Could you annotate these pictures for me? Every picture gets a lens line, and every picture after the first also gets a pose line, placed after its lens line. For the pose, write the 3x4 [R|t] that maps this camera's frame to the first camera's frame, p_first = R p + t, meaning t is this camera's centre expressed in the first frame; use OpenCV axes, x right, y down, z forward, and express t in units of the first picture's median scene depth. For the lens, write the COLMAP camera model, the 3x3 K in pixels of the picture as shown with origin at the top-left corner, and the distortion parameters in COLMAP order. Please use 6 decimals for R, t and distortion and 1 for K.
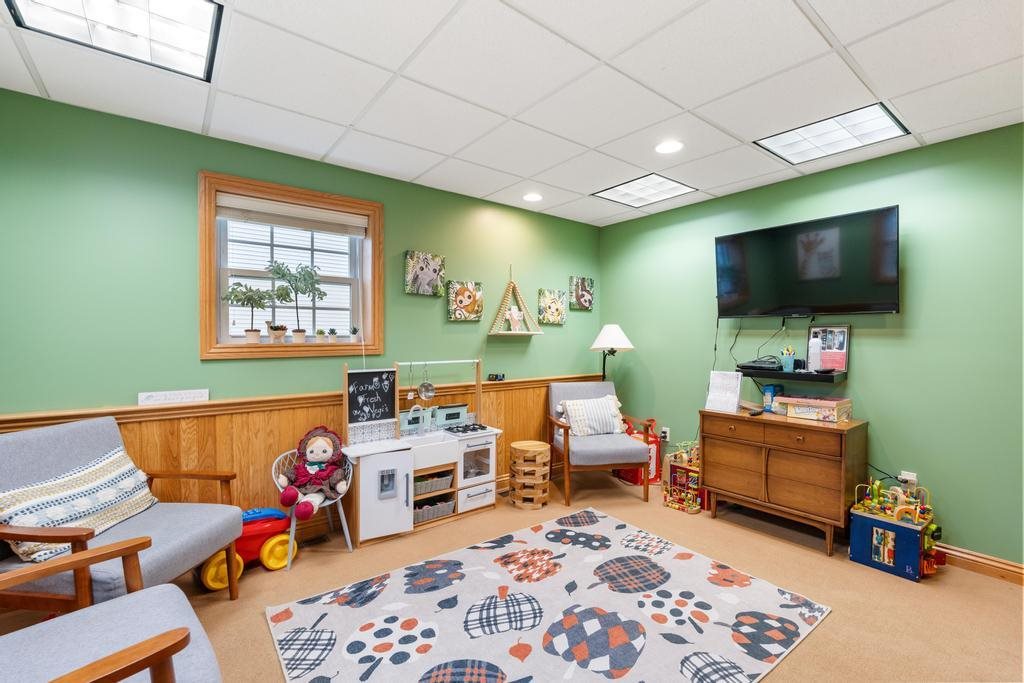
lens RADIAL K [[450.4, 0, 508.0], [0, 450.4, 345.4], [0, 0, 1]] dist [-0.002559, -0.000107]
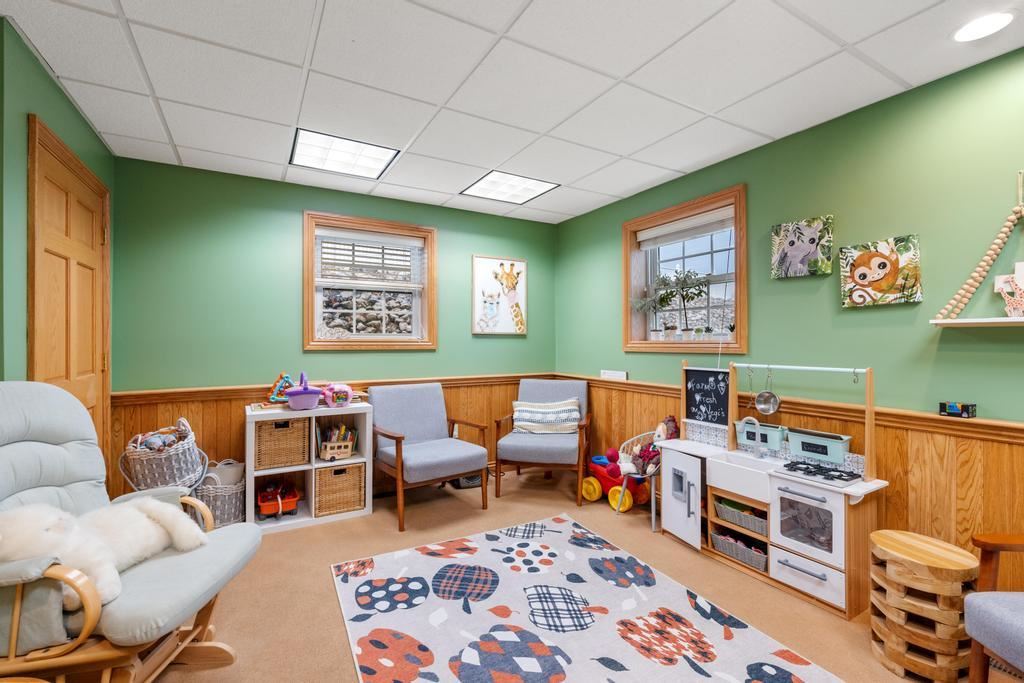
lens RADIAL K [[450.4, 0, 509.3], [0, 450.4, 337.5], [0, 0, 1]] dist [-0.002559, -0.000107]
pose [[-0.144920, -0.010052, -0.989392, 0.716599], [-0.020157, 0.999771, -0.007205, 0.003568], [0.989238, 0.018899, -0.145089, 0.734528]]
